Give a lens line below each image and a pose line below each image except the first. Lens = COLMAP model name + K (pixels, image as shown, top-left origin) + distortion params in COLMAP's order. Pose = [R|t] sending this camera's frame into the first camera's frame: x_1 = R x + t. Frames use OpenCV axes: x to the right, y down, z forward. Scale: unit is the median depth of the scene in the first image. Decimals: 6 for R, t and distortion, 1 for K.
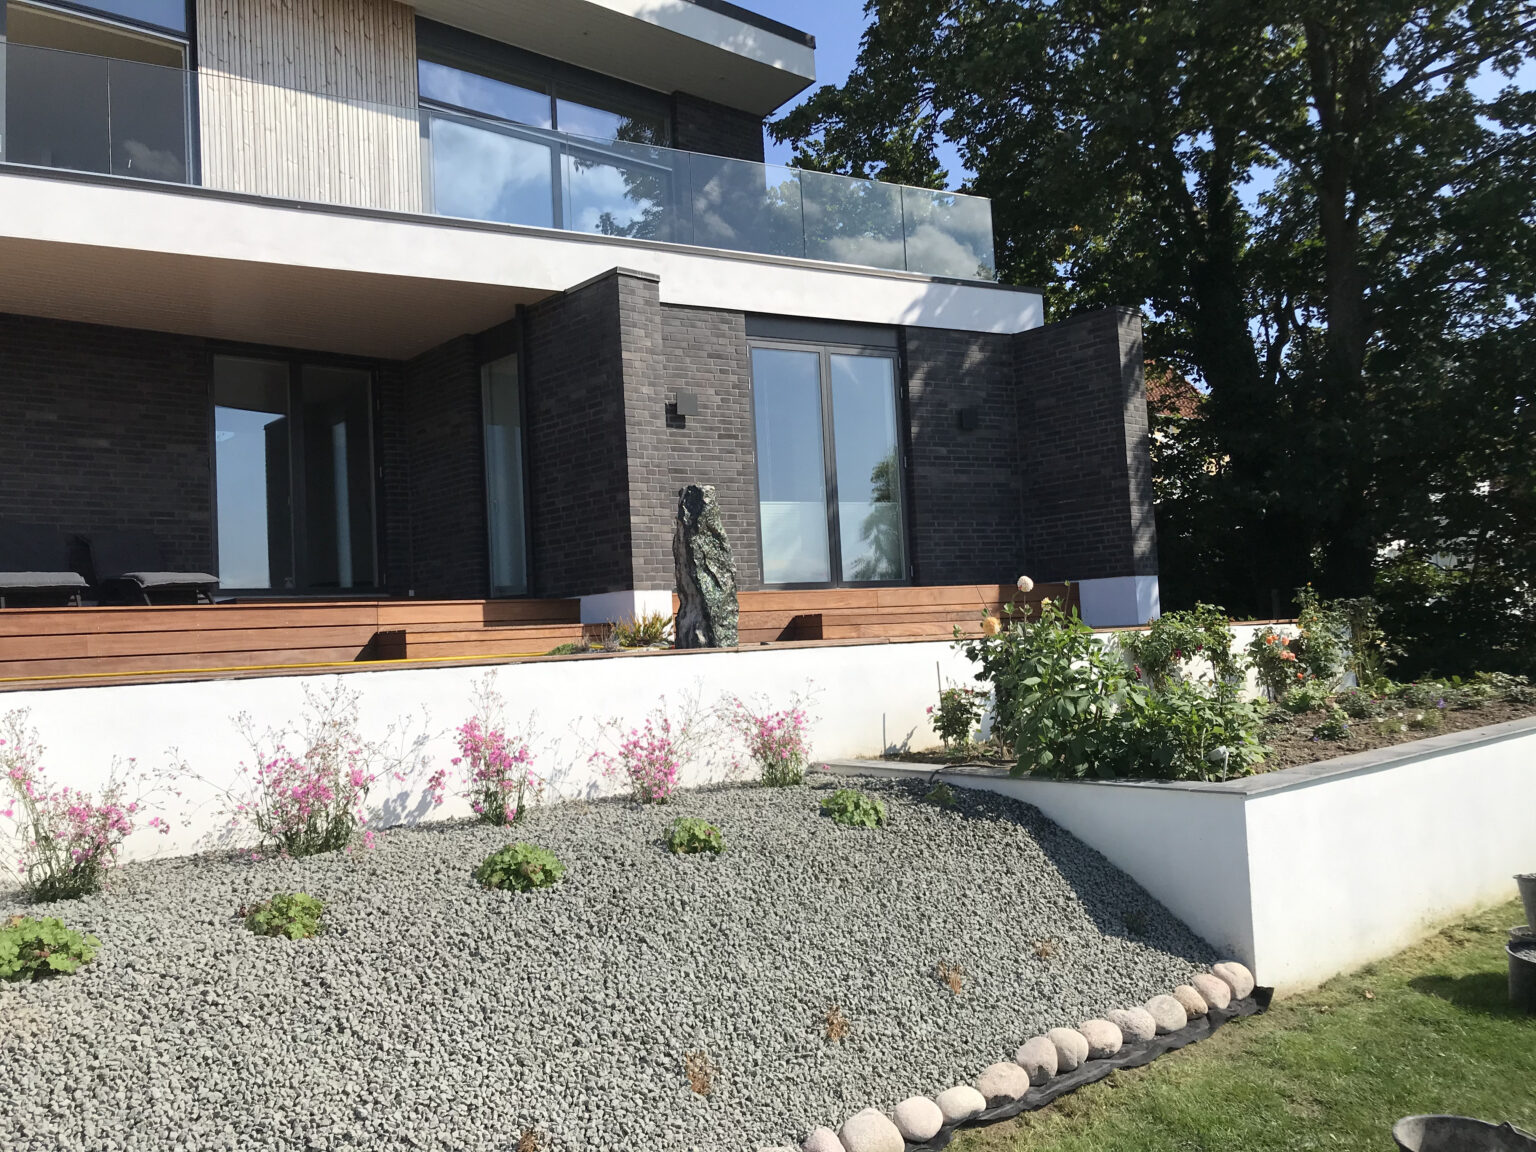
lens RADIAL K [[1264.0, 0, 770.1], [0, 1264.0, 576.4], [0, 0, 1]] dist [-0.000162, -0.000081]
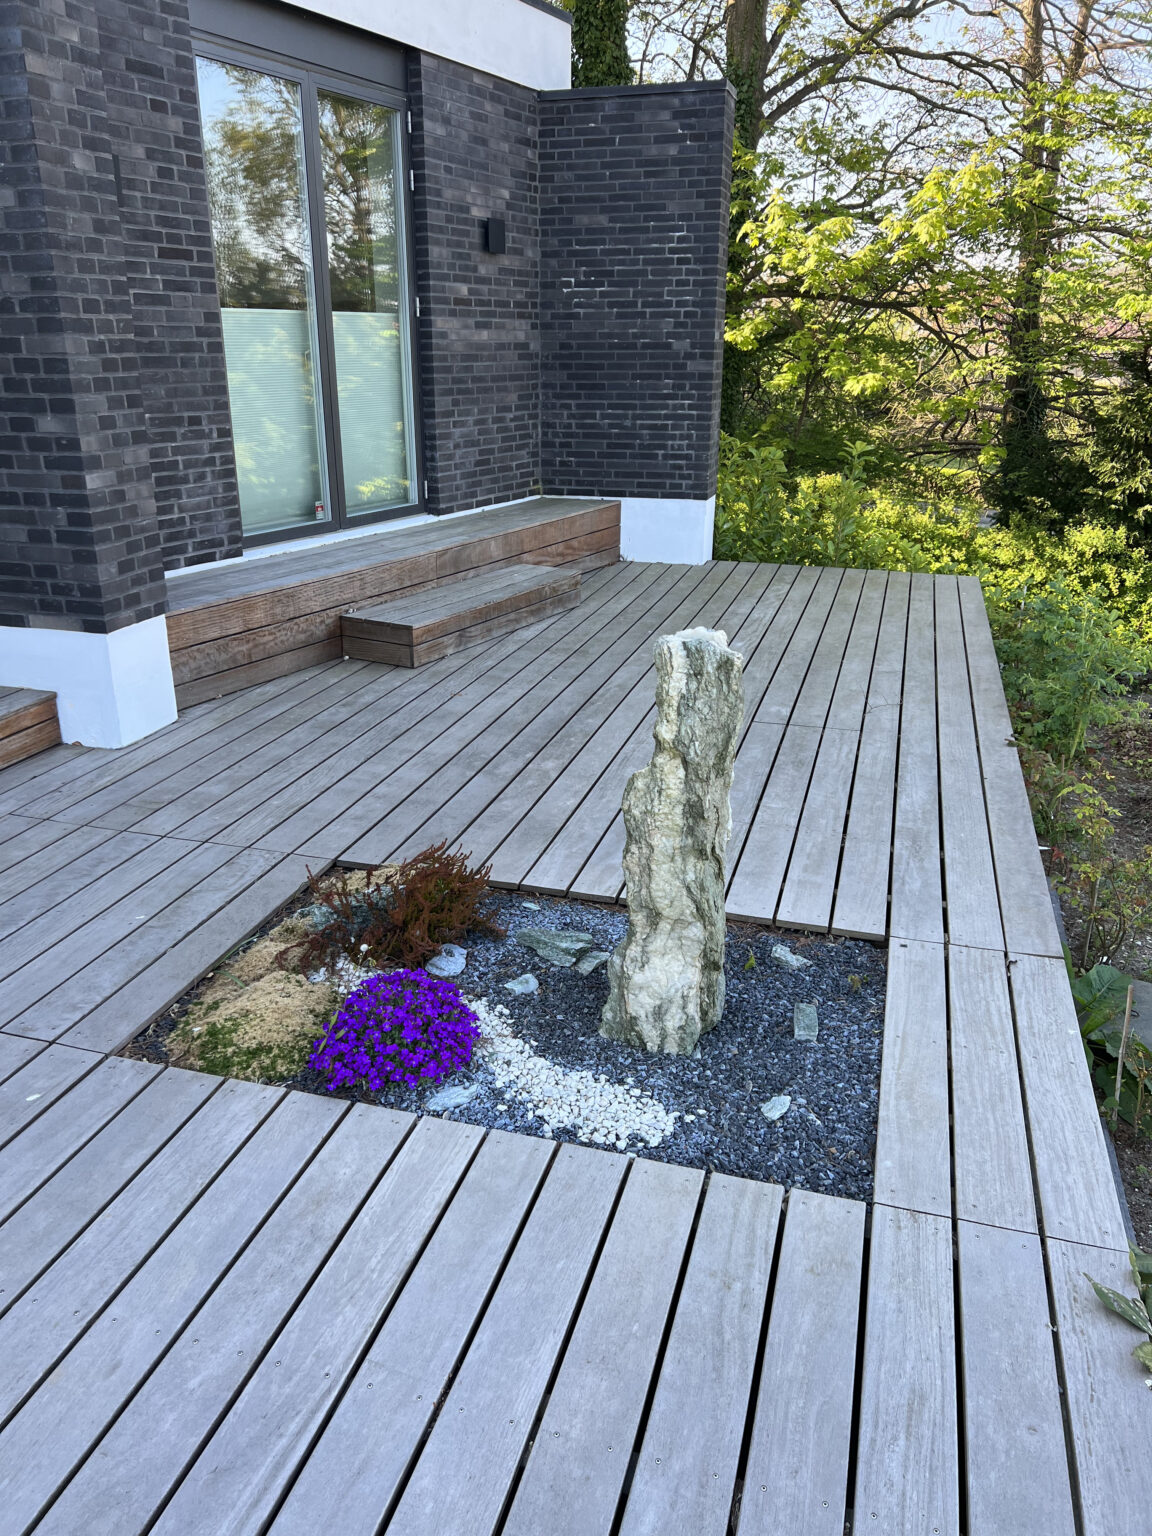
lens RADIAL K [[1174.2, 0, 570.4], [0, 1174.2, 771.6], [0, 0, 1]] dist [-0.005794, -0.007238]
pose [[0.837488, -0.130630, 0.530613, -0.162051], [-0.083038, 0.929309, 0.359847, -0.091374], [-0.540110, -0.345429, 0.767437, 0.441539]]
